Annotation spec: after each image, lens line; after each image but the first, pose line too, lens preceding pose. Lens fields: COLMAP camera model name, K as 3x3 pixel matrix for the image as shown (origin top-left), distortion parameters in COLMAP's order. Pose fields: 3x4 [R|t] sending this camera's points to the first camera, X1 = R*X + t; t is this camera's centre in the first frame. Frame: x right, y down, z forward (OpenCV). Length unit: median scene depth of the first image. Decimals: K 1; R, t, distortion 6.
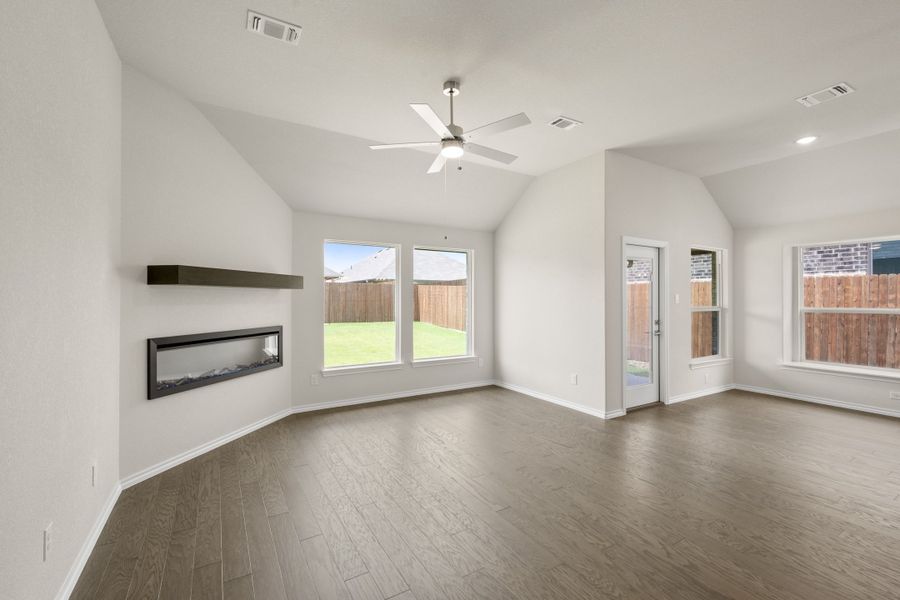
lens RADIAL K [[383.3, 0, 458.6], [0, 383.3, 297.1], [0, 0, 1]] dist [-0.000079, 0.000060]
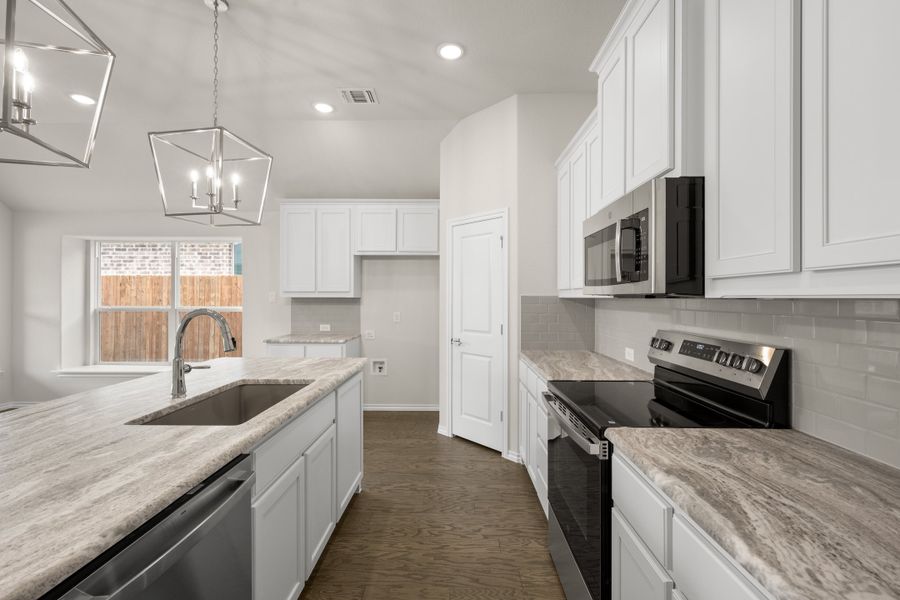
lens RADIAL K [[383.3, 0, 450.7], [0, 383.3, 298.0], [0, 0, 1]] dist [-0.000079, 0.000060]
pose [[0.527255, 0.000403, 0.849707, 0.571390], [-0.005131, 0.999983, 0.002710, -0.000143], [-0.849692, -0.005788, 0.527248, -0.219928]]
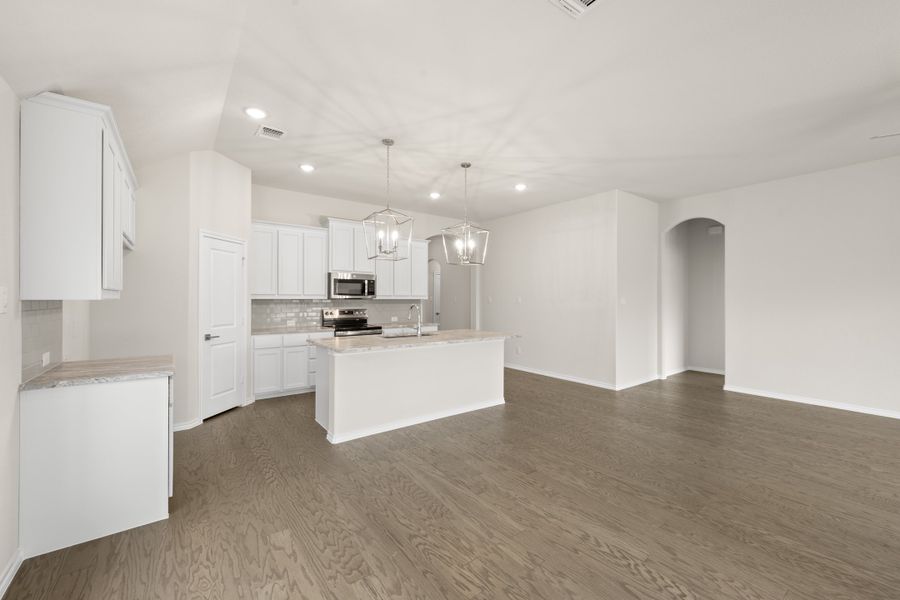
lens RADIAL K [[363.8, 0, 451.6], [0, 363.8, 299.7], [0, 0, 1]] dist [-0.002551, 0.000693]
pose [[-0.994133, -0.001213, -0.108160, 0.736748], [-0.001196, 0.999999, -0.000215, 0.002181], [0.108160, -0.000084, -0.994133, 0.934267]]
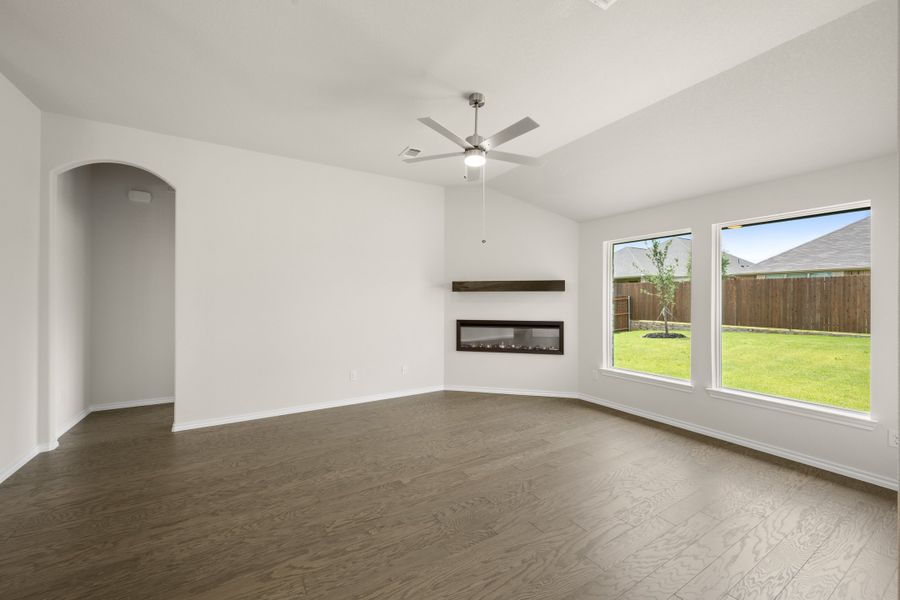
lens RADIAL K [[353.5, 0, 450.1], [0, 353.5, 300.4], [0, 0, 1]] dist [-0.000826, 0.000034]
pose [[0.003396, 0.005109, -0.999981, 0.538283], [0.000568, 0.999987, 0.005111, 0.000931], [0.999994, -0.000585, 0.003393, 0.524847]]
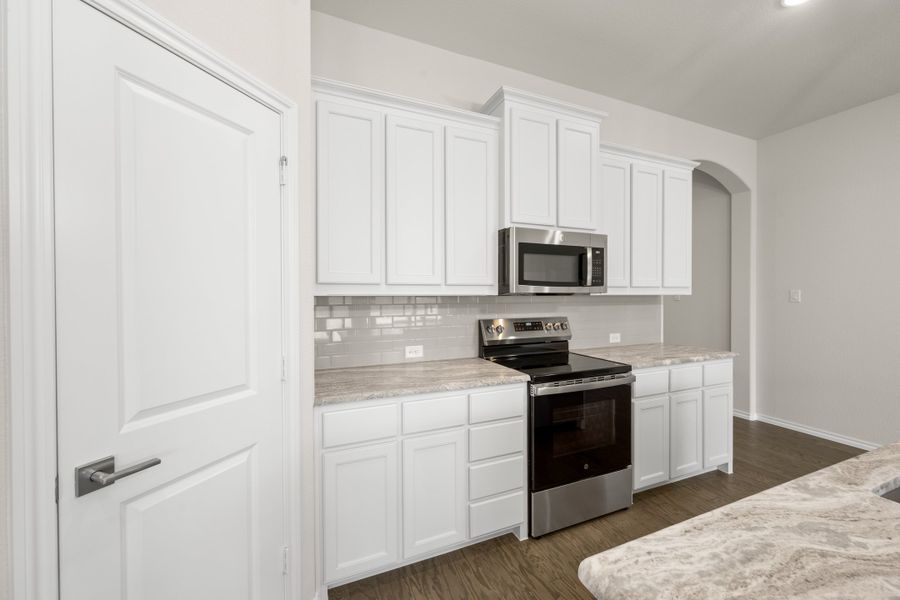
lens RADIAL K [[353.5, 0, 451.9], [0, 353.5, 299.6], [0, 0, 1]] dist [-0.000826, 0.000034]
pose [[-0.991202, -0.000697, 0.132356, 0.981002], [0.000835, 0.999933, 0.011522, 0.000772], [-0.132355, 0.011532, -0.991135, 0.263334]]
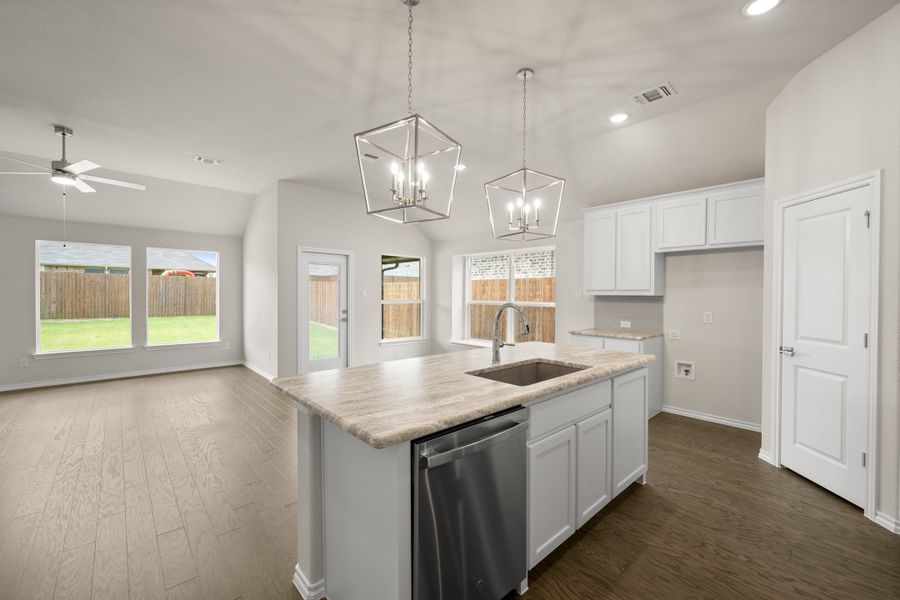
lens RADIAL K [[363.8, 0, 451.3], [0, 363.8, 298.3], [0, 0, 1]] dist [-0.002551, 0.000693]
pose [[0.979548, 0.003426, 0.201180, 0.580842], [-0.006436, 0.999877, 0.014310, -0.000145], [-0.201106, -0.015312, 0.979450, -0.280182]]
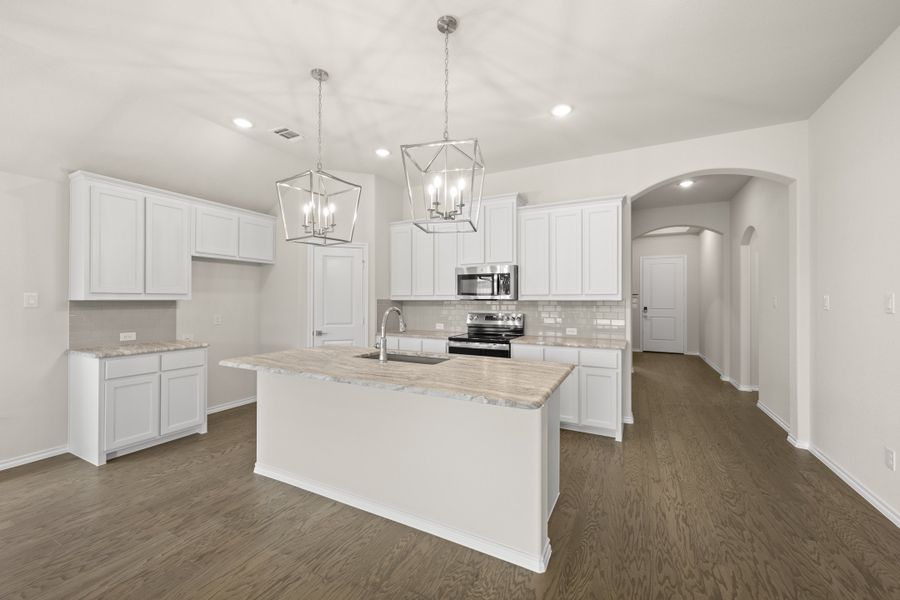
lens RADIAL K [[353.5, 0, 452.9], [0, 353.5, 299.4], [0, 0, 1]] dist [-0.000826, 0.000034]
pose [[-0.529974, 0.001609, 0.848012, 0.273395], [-0.003168, 0.999987, -0.003877, 0.001865], [-0.848008, -0.004741, -0.529962, 0.306764]]
